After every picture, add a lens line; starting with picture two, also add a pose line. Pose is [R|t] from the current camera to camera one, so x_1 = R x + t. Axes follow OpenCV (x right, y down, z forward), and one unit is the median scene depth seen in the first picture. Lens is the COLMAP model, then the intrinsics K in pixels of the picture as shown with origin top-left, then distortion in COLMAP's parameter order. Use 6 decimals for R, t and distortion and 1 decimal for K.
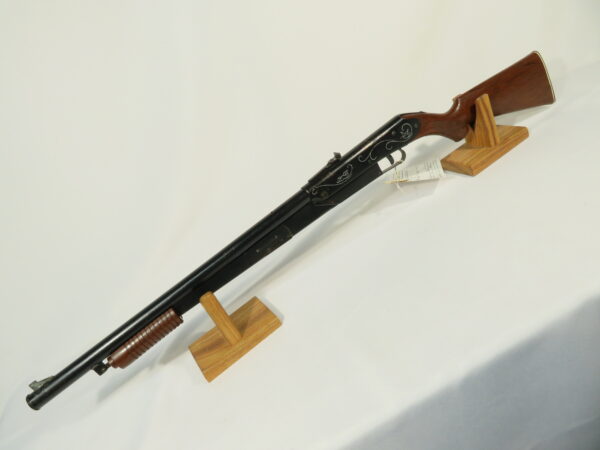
lens RADIAL K [[412.3, 0, 300.0], [0, 412.3, 225.0], [0, 0, 1]] dist [0.004713, 0.000684]
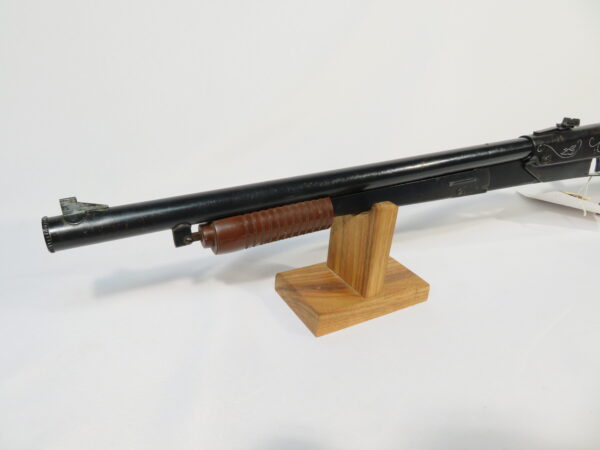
lens RADIAL K [[412.3, 0, 300.0], [0, 412.3, 225.0], [0, 0, 1]] dist [0.004713, 0.000684]
pose [[0.883644, 0.436520, 0.169186, -0.384210], [-0.423884, 0.899412, -0.106679, 0.282963], [-0.198736, 0.022551, 0.979794, 0.366152]]
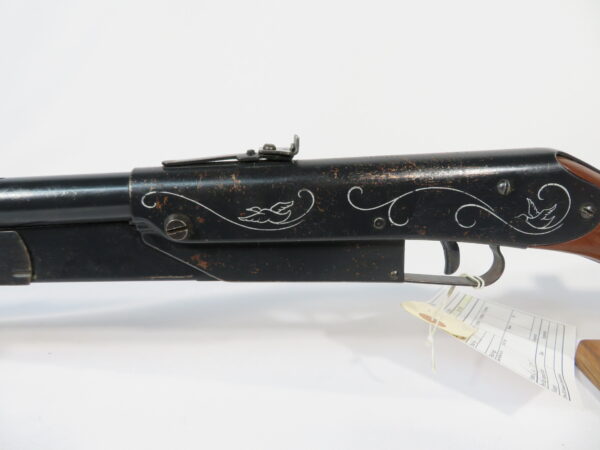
lens RADIAL K [[412.3, 0, 300.0], [0, 412.3, 225.0], [0, 0, 1]] dist [0.004713, 0.000684]
pose [[0.814384, 0.542209, -0.206853, 0.186696], [-0.555829, 0.831243, -0.009429, -0.118127], [0.166833, 0.122654, 0.978327, 0.701941]]
